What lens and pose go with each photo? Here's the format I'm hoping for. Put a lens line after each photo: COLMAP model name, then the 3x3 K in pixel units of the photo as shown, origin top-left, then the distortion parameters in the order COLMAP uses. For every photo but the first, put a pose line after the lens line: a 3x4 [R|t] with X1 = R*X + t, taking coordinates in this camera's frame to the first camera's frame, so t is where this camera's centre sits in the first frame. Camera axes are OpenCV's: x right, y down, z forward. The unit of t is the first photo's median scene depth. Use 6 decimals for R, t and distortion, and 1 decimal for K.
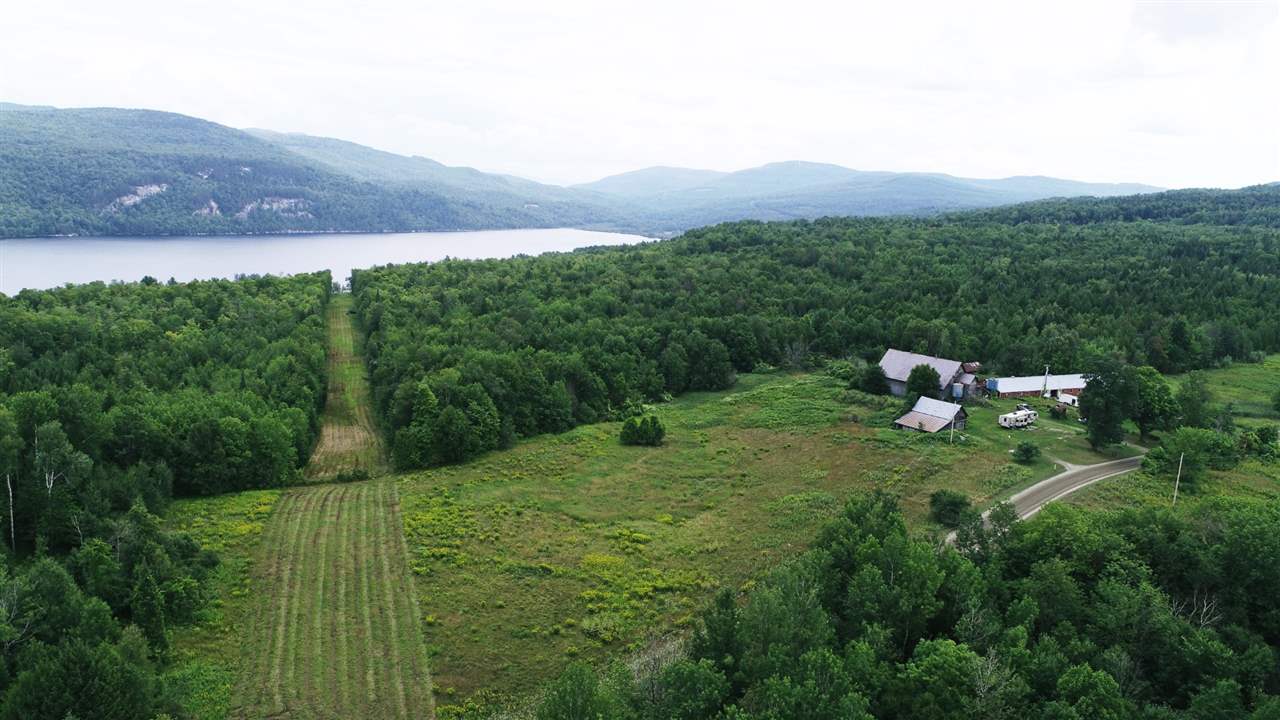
lens RADIAL K [[916.8, 0, 640.9], [0, 916.8, 360.8], [0, 0, 1]] dist [0.009766, -0.000117]
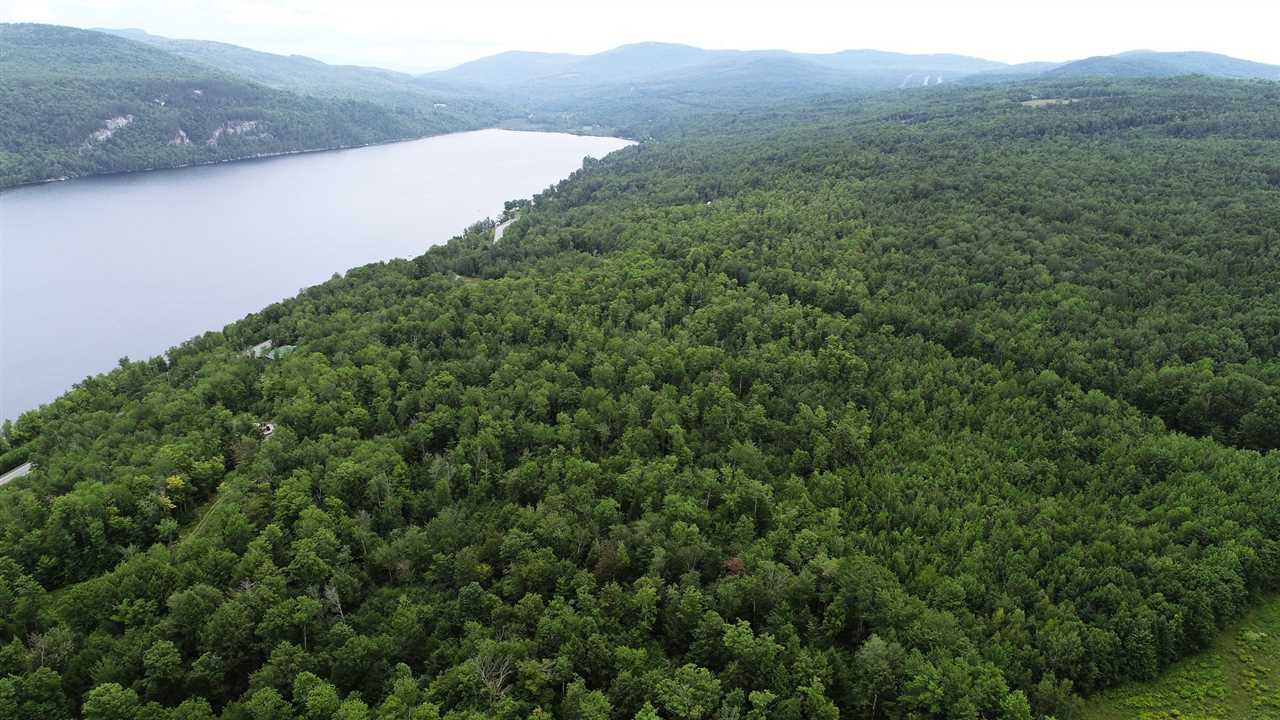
lens RADIAL K [[854.6, 0, 637.0], [0, 854.6, 359.0], [0, 0, 1]] dist [-0.001790, -0.002293]
pose [[0.981023, -0.095636, 0.168662, -0.156447], [0.069770, 0.985741, 0.153125, -0.035883], [-0.180901, -0.138451, 0.973707, -0.008749]]
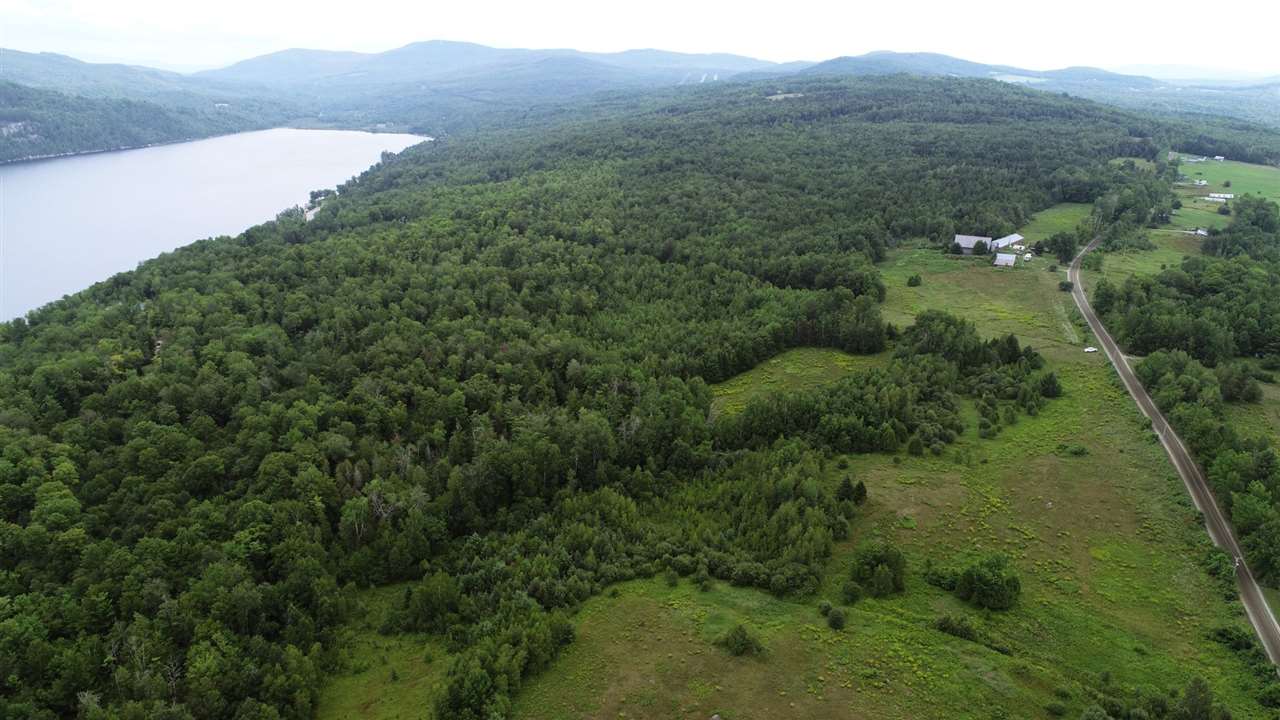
lens RADIAL K [[854.6, 0, 642.5], [0, 854.6, 360.7], [0, 0, 1]] dist [-0.001790, -0.002293]
pose [[0.910249, -0.167597, 0.378626, -0.172716], [0.106858, 0.978529, 0.176247, -0.021593], [-0.400035, -0.119970, 0.908614, -0.092389]]
